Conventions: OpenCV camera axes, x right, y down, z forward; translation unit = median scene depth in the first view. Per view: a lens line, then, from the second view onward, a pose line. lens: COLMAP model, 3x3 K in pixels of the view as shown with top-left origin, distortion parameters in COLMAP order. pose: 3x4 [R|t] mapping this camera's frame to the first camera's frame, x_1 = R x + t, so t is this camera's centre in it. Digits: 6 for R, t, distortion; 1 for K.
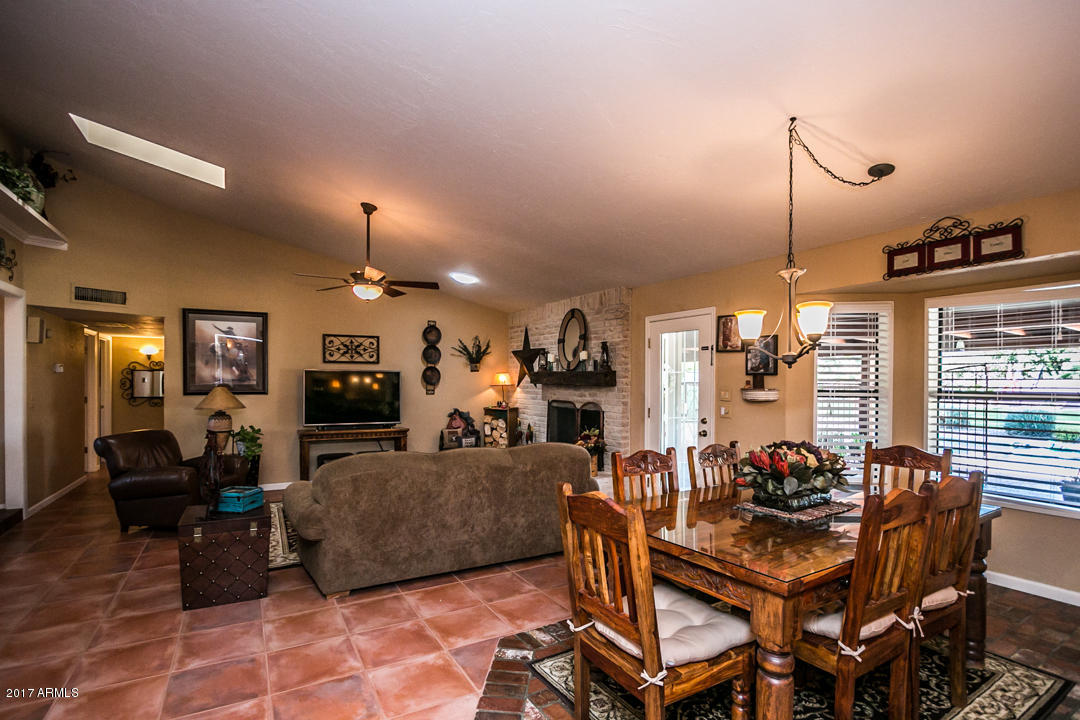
lens RADIAL K [[518.2, 0, 520.8], [0, 518.2, 379.1], [0, 0, 1]] dist [-0.004146, -0.000424]
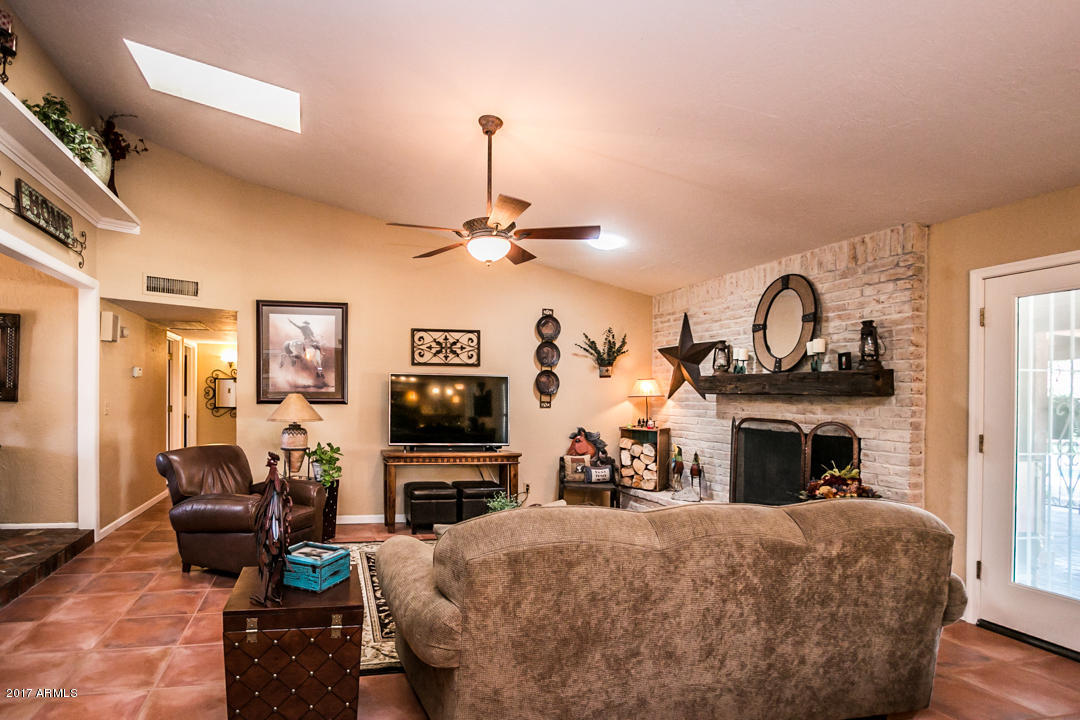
lens RADIAL K [[546.3, 0, 413.4], [0, 546.3, 395.3], [0, 0, 1]] dist [-0.010588, 0.000247]
pose [[0.948520, 0.005539, -0.316669, -0.134103], [-0.005964, 0.999982, -0.000370, 0.016431], [0.316661, 0.002240, 0.948536, 0.247247]]
